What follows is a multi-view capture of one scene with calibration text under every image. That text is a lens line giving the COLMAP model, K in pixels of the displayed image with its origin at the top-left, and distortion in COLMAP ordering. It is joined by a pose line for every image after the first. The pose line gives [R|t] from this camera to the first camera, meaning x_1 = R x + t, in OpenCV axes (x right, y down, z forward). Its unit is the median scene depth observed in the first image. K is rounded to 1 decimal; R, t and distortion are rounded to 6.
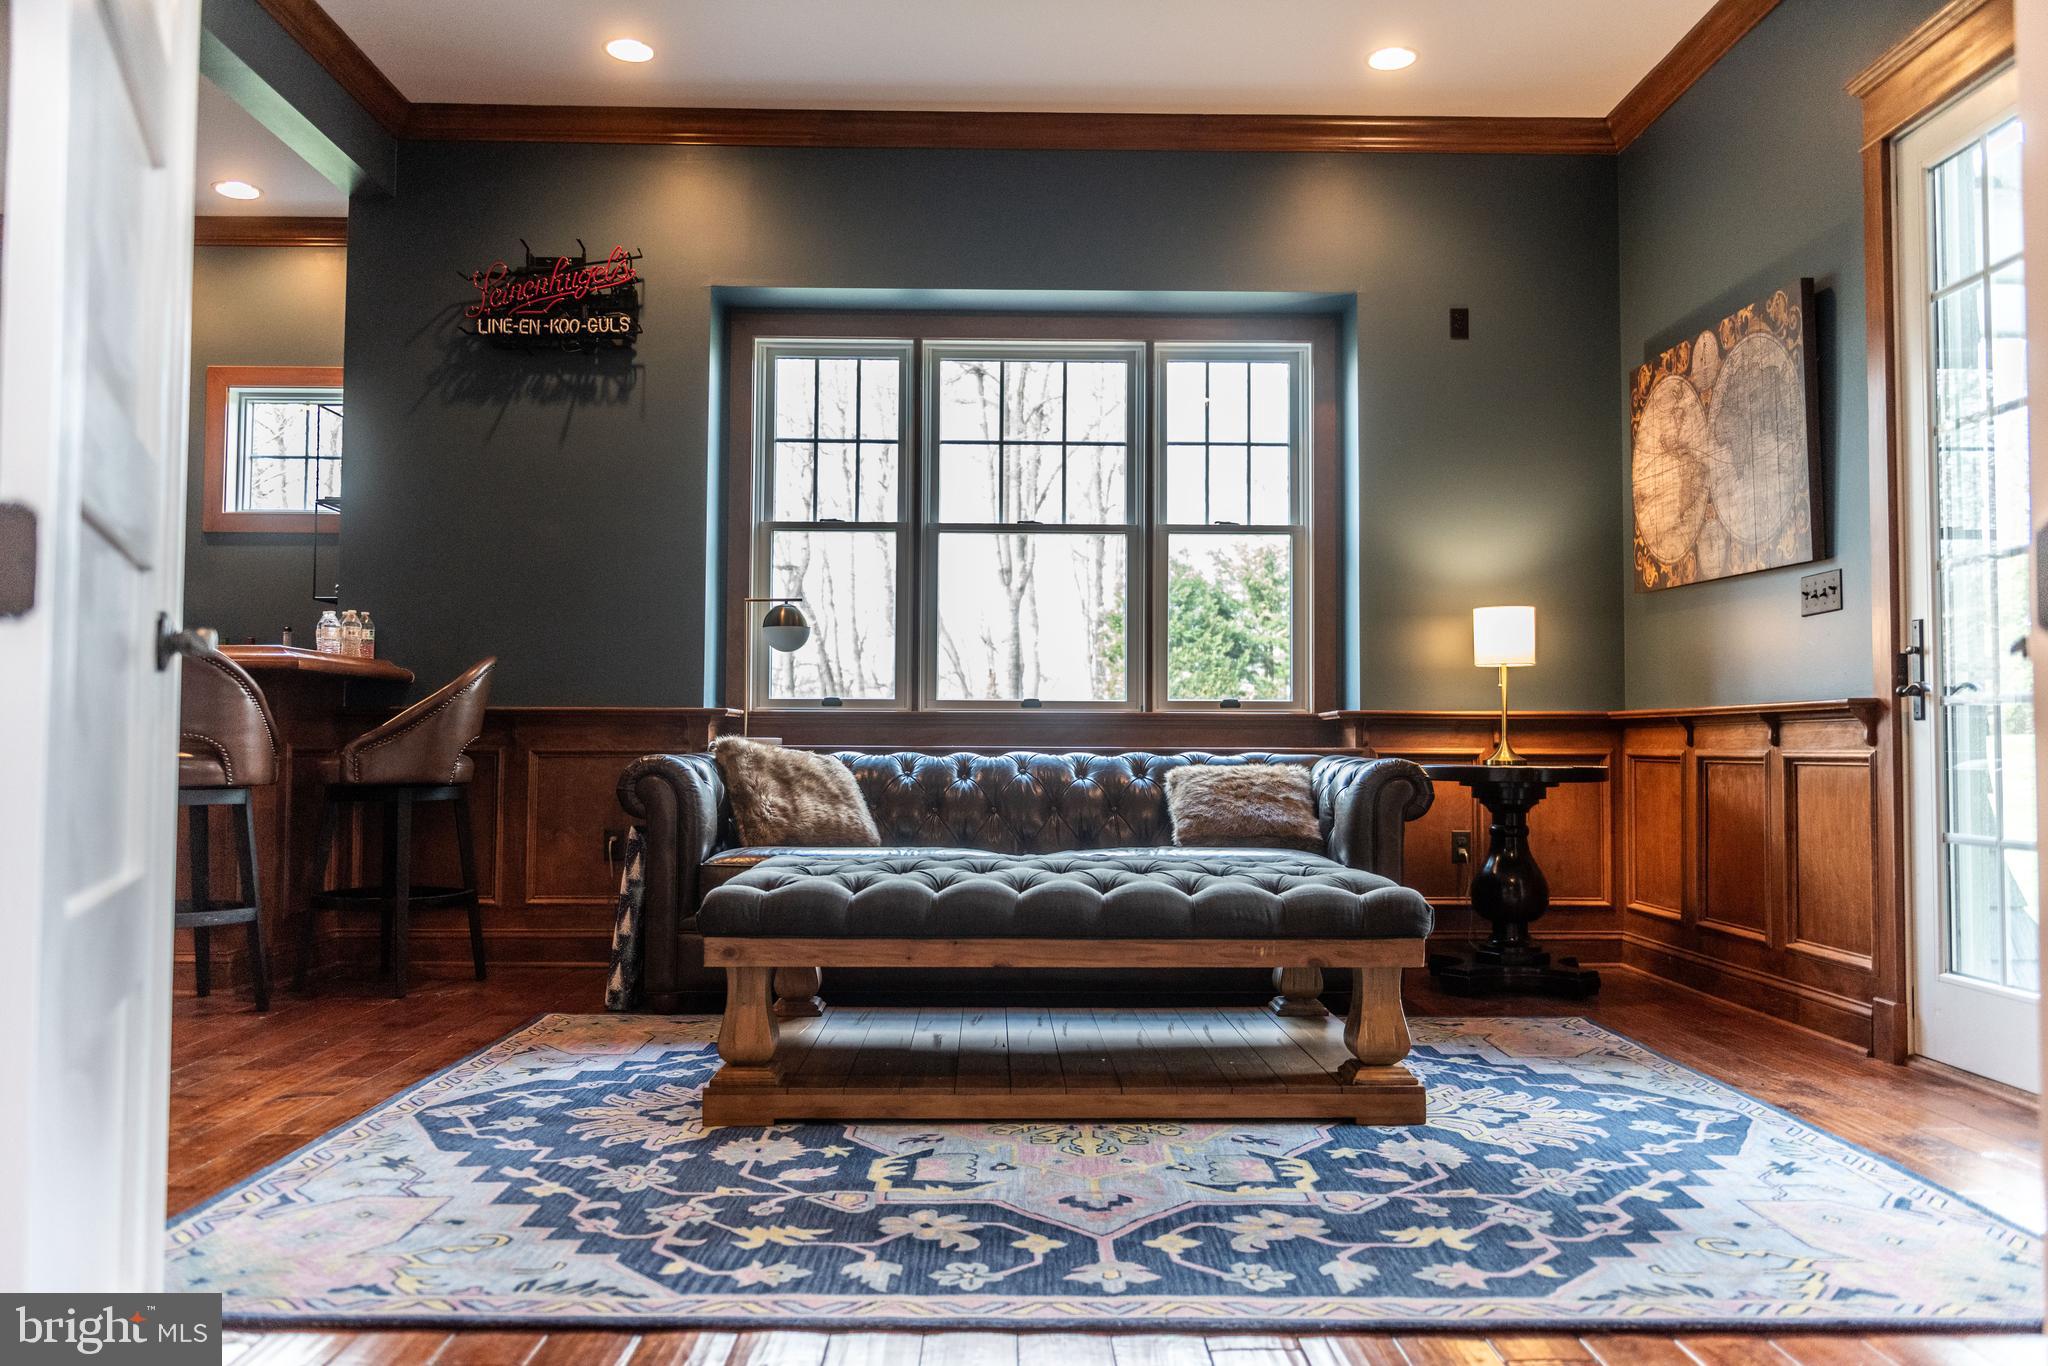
lens RADIAL K [[1560.3, 0, 1028.9], [0, 1560.3, 678.2], [0, 0, 1]] dist [0.001474, 0.000168]
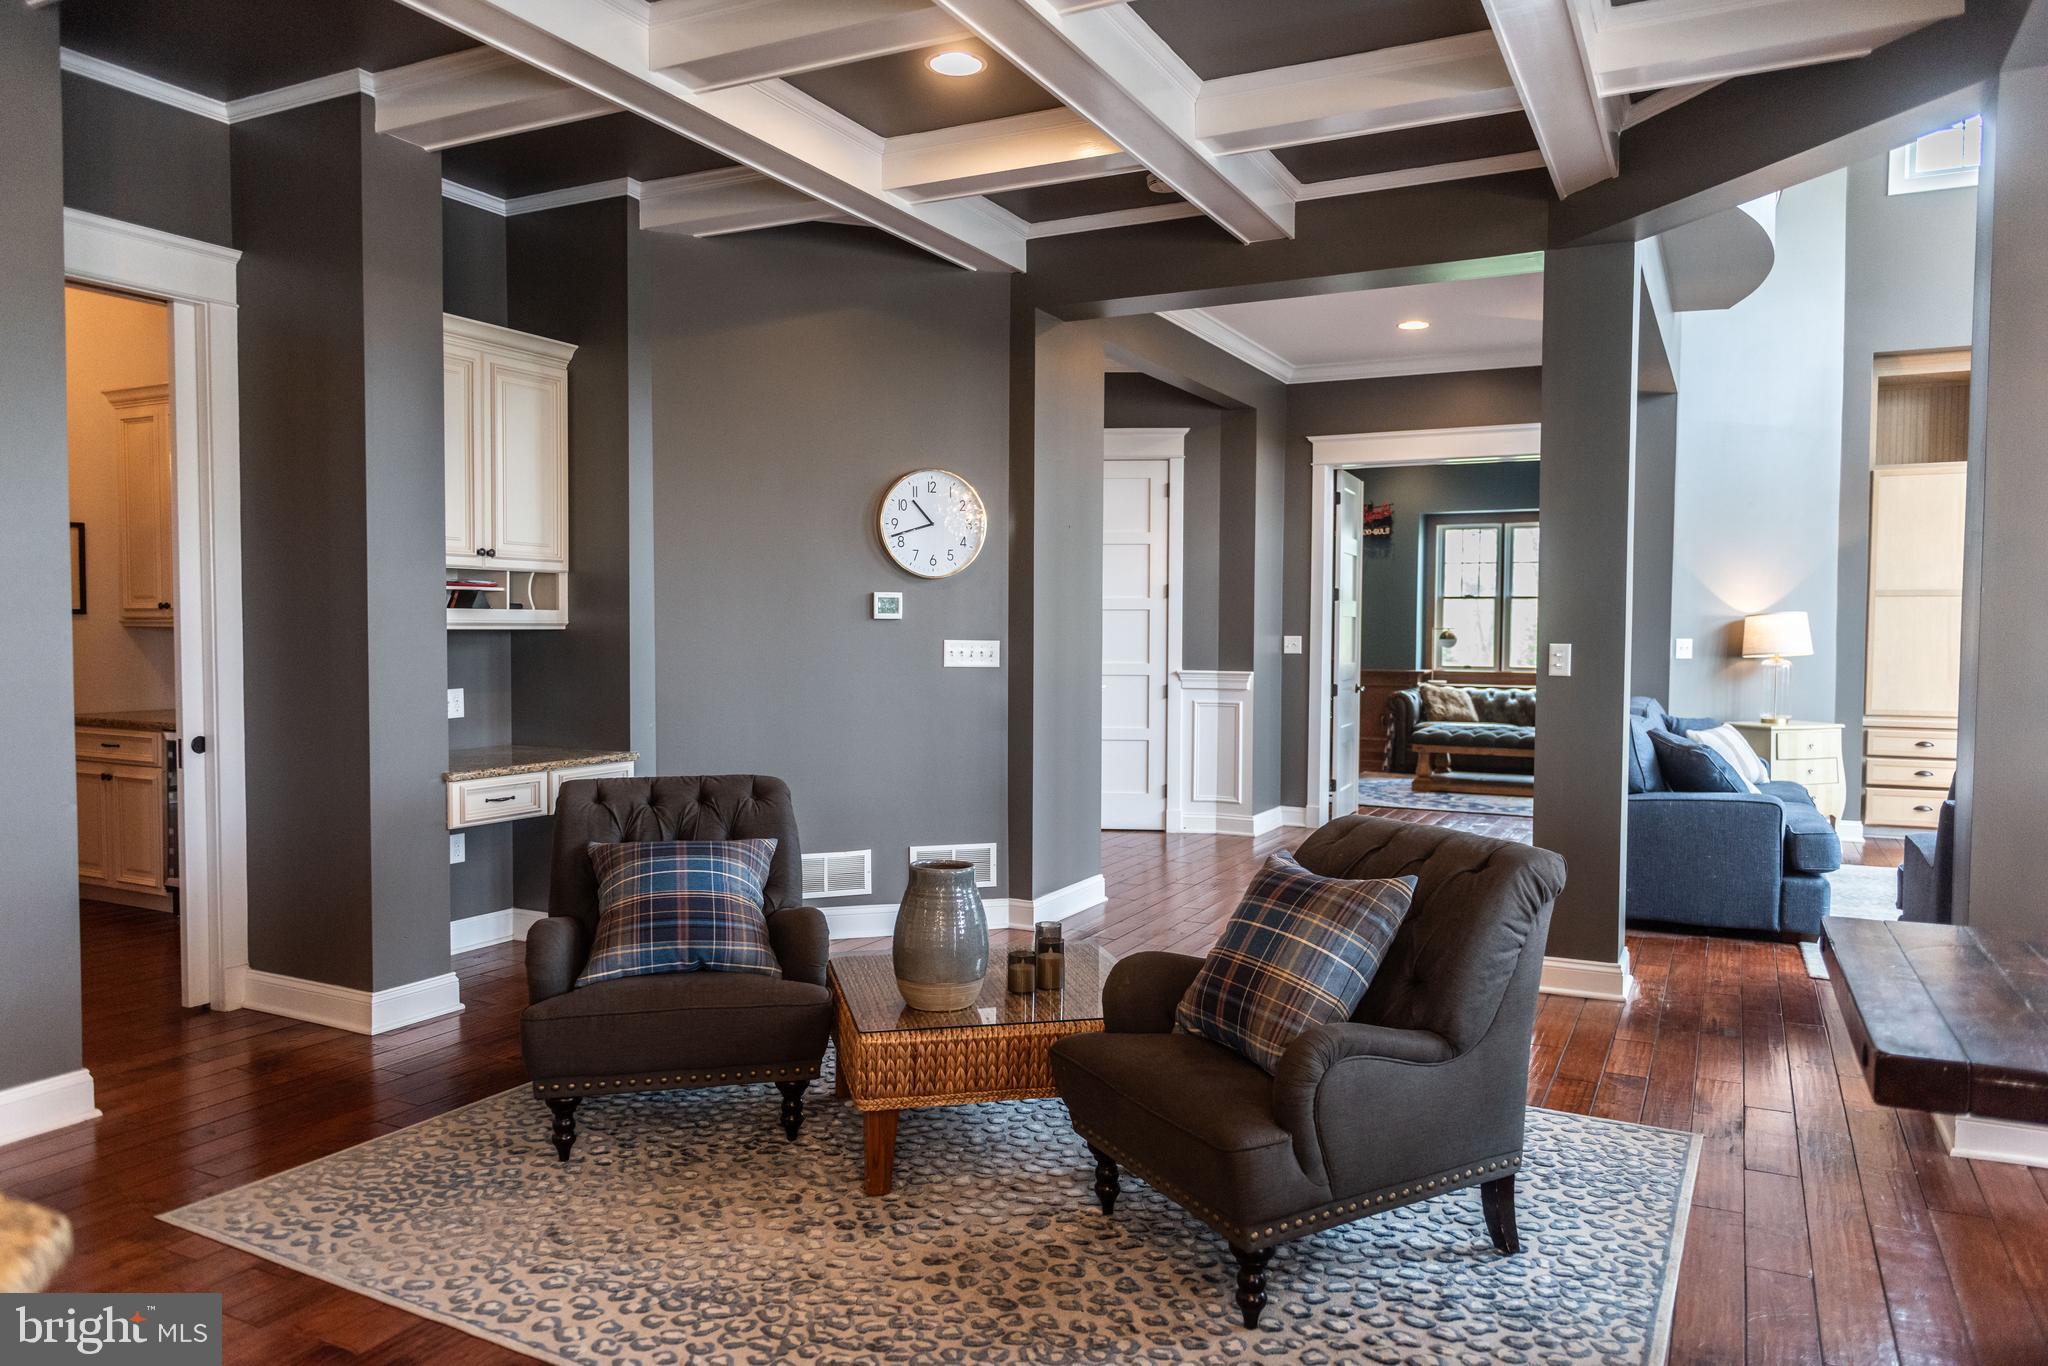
lens RADIAL K [[1387.7, 0, 1026.0], [0, 1387.7, 678.0], [0, 0, 1]] dist [-0.003061, -0.000685]
pose [[0.880710, 0.018505, -0.473294, 0.356771], [0.017916, 0.997220, 0.072329, -0.163499], [0.473316, -0.072181, 0.877930, -1.529210]]
